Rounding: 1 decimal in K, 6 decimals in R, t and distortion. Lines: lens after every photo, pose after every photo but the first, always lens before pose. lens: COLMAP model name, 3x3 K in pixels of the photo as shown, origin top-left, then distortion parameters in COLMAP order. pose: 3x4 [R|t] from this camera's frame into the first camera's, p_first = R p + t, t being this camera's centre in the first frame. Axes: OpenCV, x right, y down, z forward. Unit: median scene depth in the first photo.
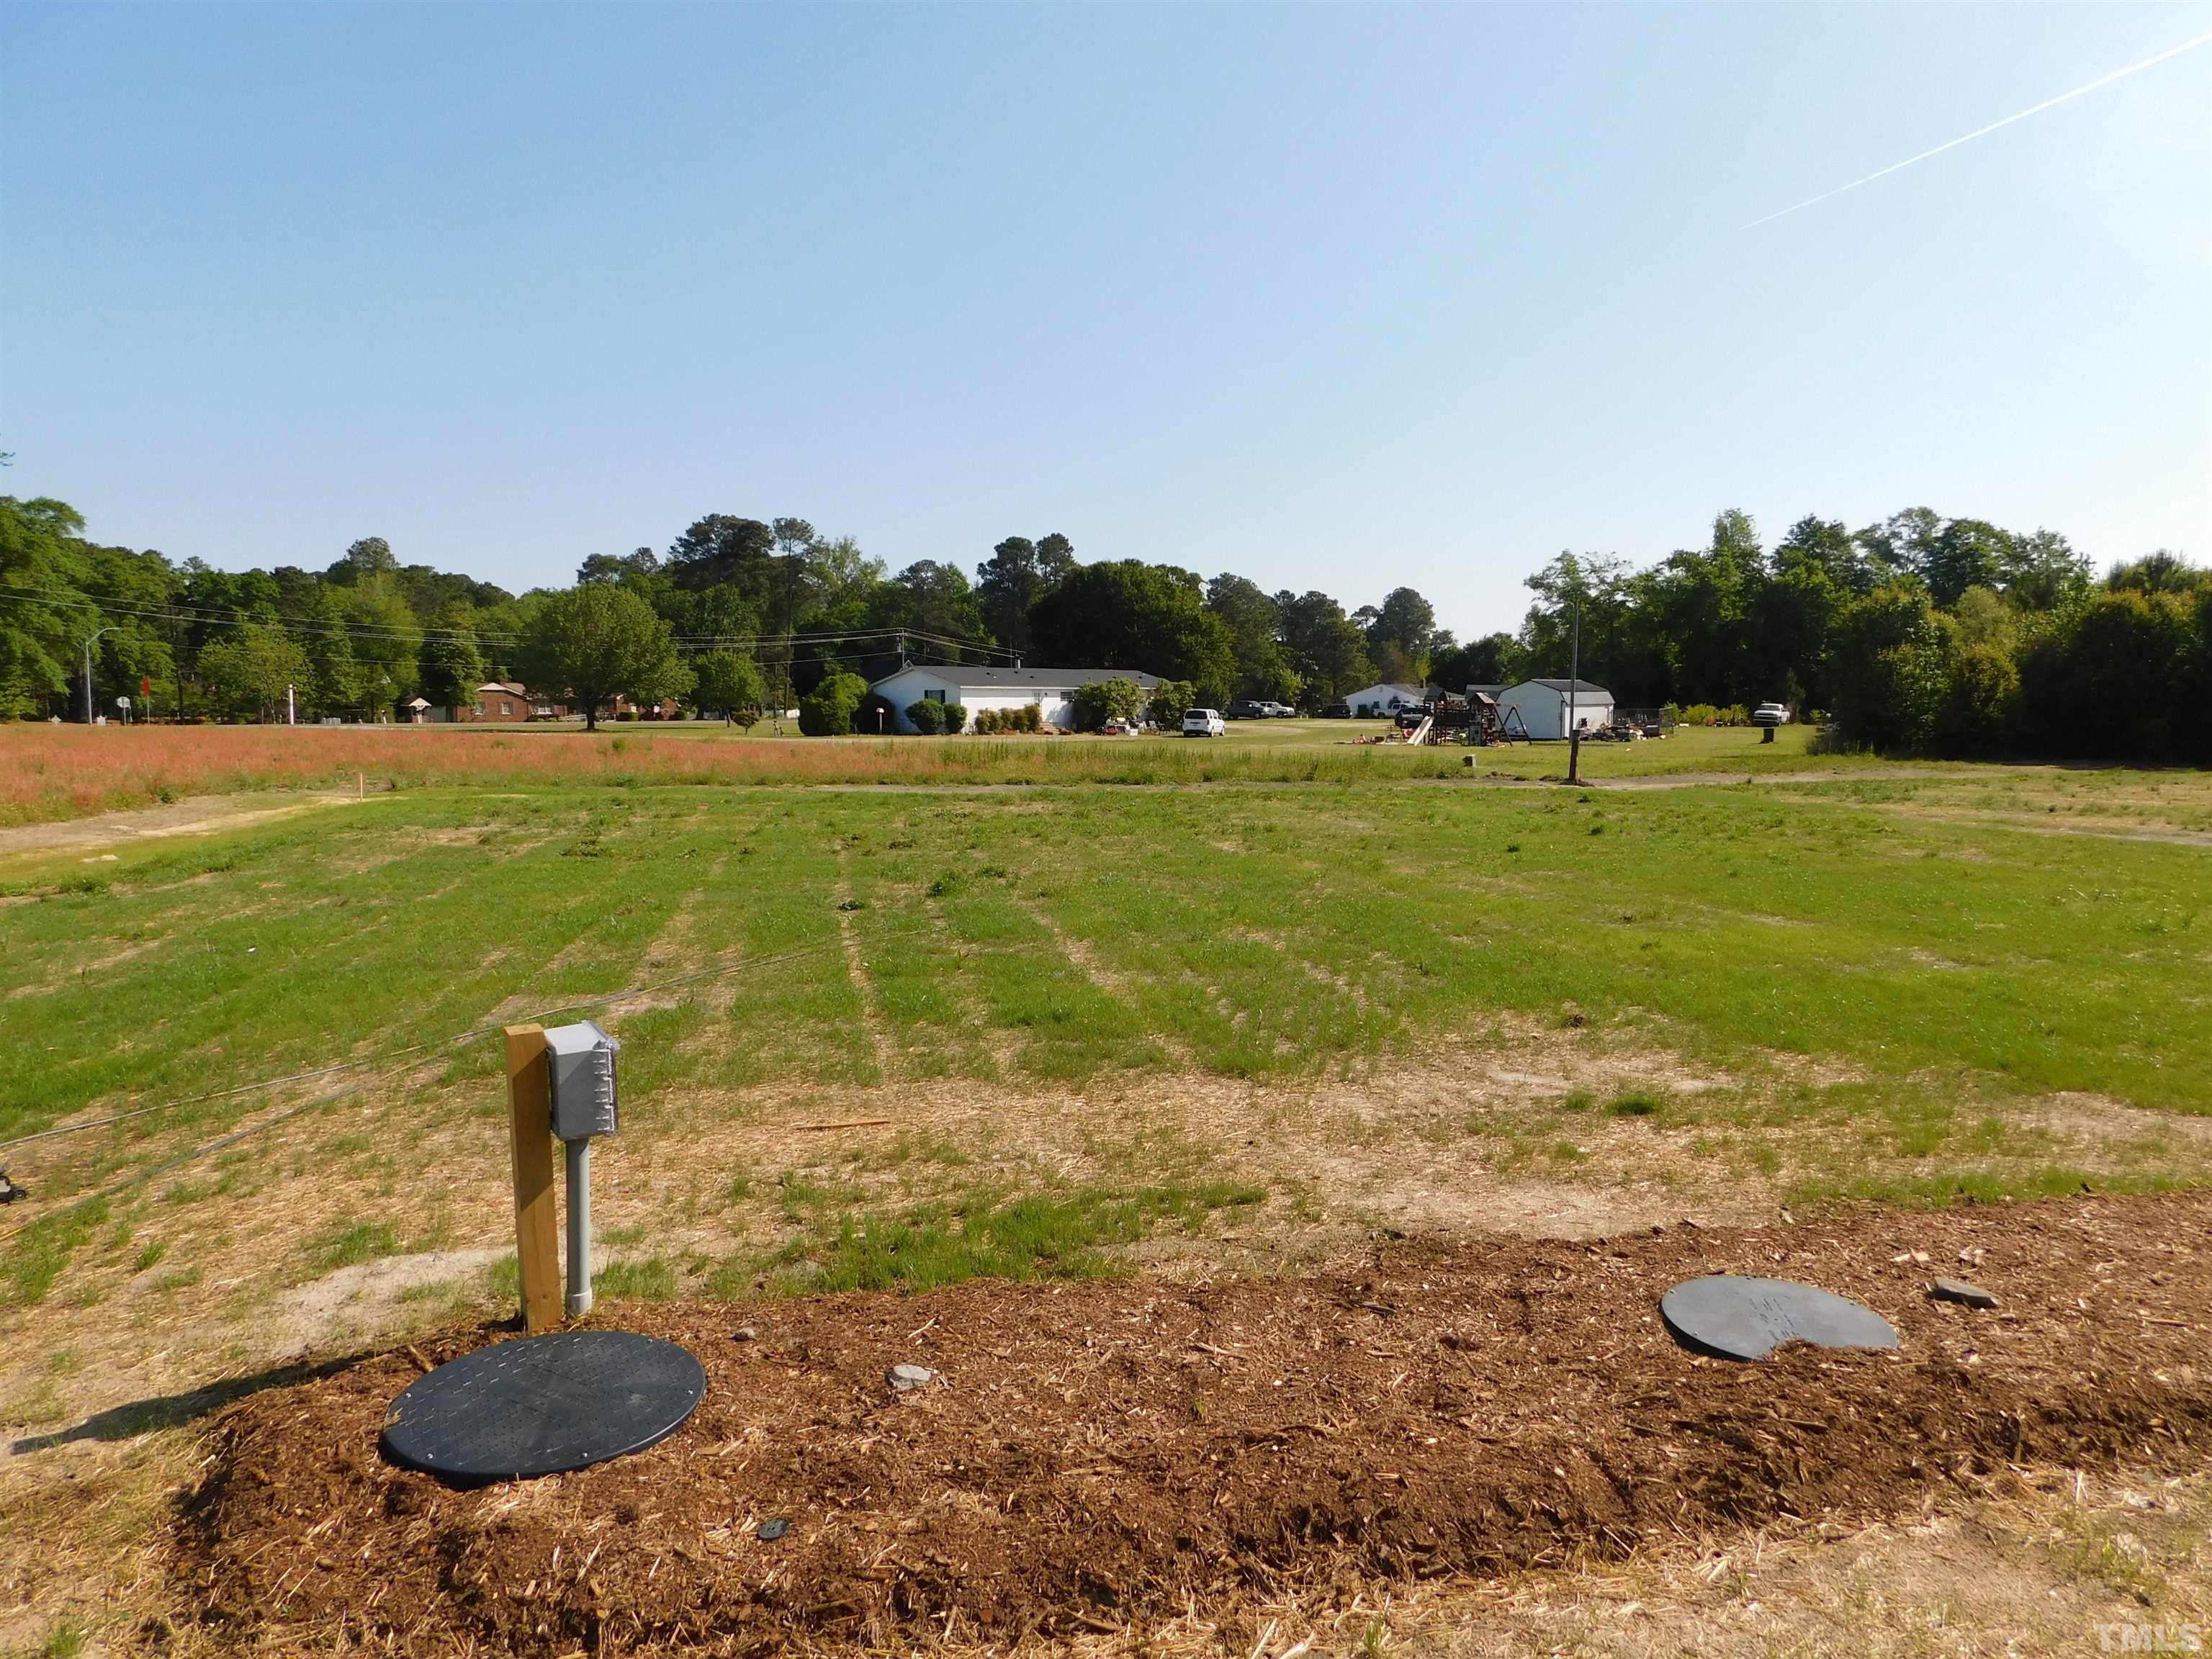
lens RADIAL K [[1449.3, 0, 1106.5], [0, 1449.3, 826.6], [0, 0, 1]] dist [-0.071346, 0.047230]
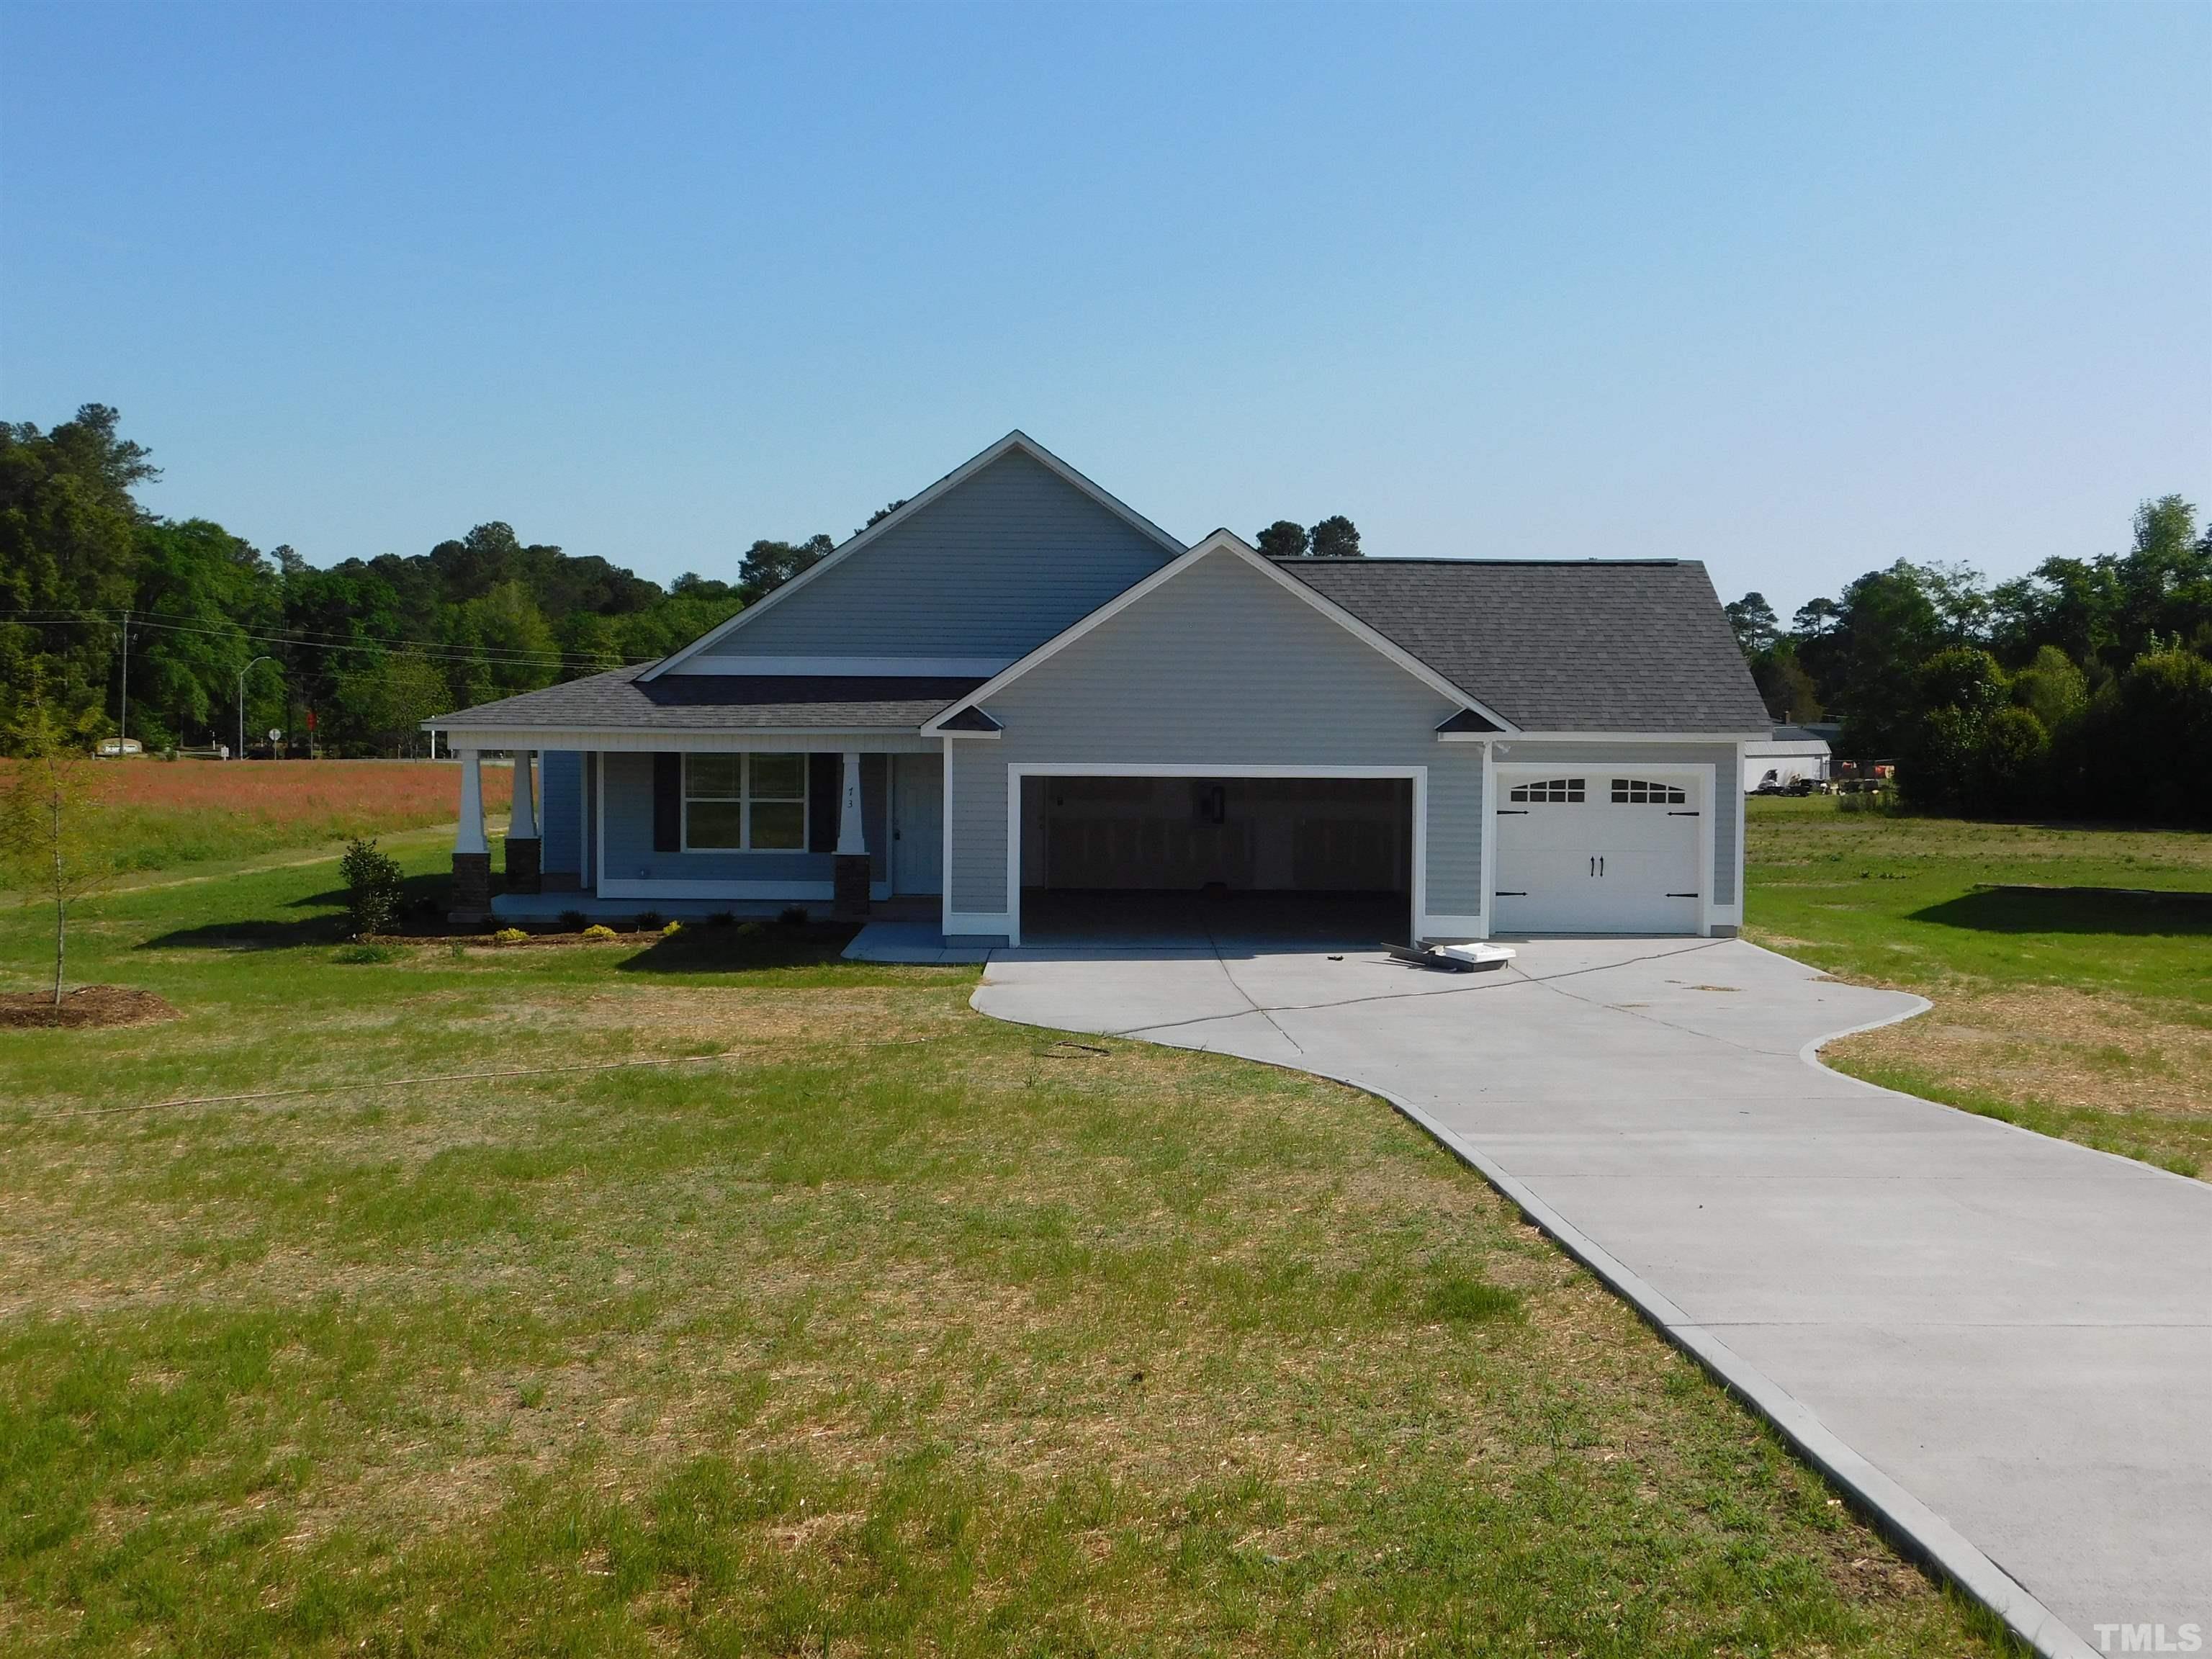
lens RADIAL K [[2356.7, 0, 1097.5], [0, 2356.7, 771.7], [0, 0, 1]] dist [0.060854, -0.011659]
pose [[0.979376, 0.011084, -0.201742, 0.120021], [-0.023814, 0.997867, -0.060782, 0.014798], [0.200637, 0.064332, 0.977551, -0.308608]]
